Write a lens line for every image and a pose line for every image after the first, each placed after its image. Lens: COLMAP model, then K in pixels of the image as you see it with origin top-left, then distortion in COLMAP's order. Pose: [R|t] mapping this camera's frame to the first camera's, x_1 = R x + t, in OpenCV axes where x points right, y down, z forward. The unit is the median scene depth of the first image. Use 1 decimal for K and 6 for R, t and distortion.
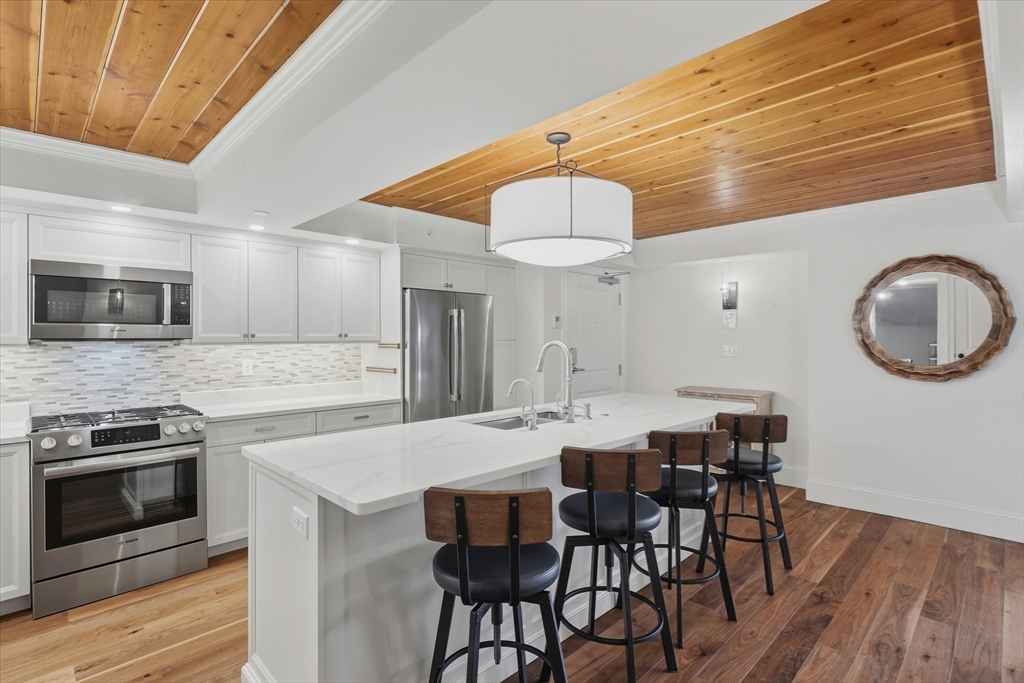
lens RADIAL K [[486.8, 0, 506.0], [0, 486.8, 340.7], [0, 0, 1]] dist [-0.000491, 0.000411]
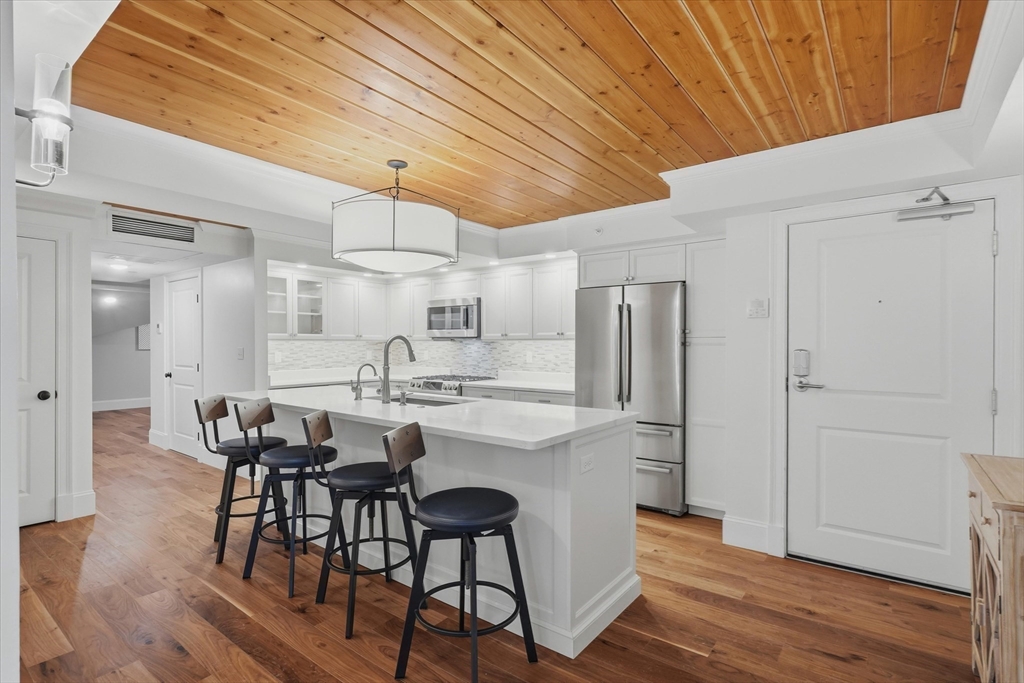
lens RADIAL K [[486.8, 0, 509.0], [0, 486.8, 346.6], [0, 0, 1]] dist [-0.000491, 0.000411]
pose [[0.156334, 0.011597, -0.987636, 0.919729], [-0.003123, 0.999932, 0.011247, 0.008385], [0.987699, 0.001326, 0.156360, 0.749251]]
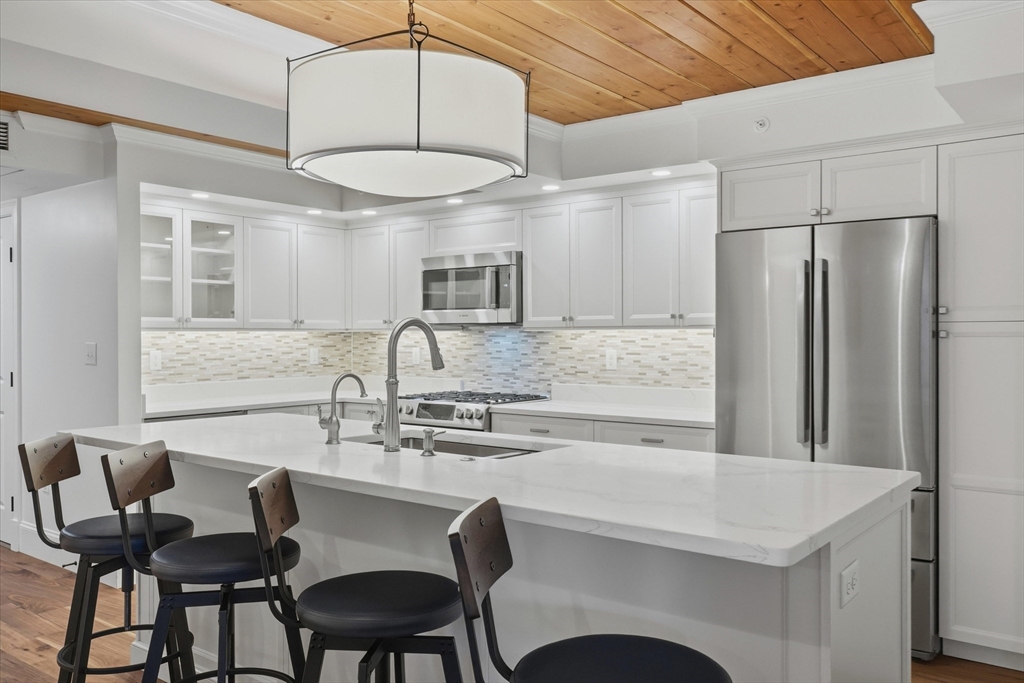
lens RADIAL K [[811.1, 0, 509.5], [0, 811.1, 334.3], [0, 0, 1]] dist [0.006063, -0.008155]
pose [[0.150374, 0.003603, -0.988623, 0.784300], [-0.000951, 0.999993, 0.003500, 0.010452], [0.988629, 0.000414, 0.150376, 0.667790]]
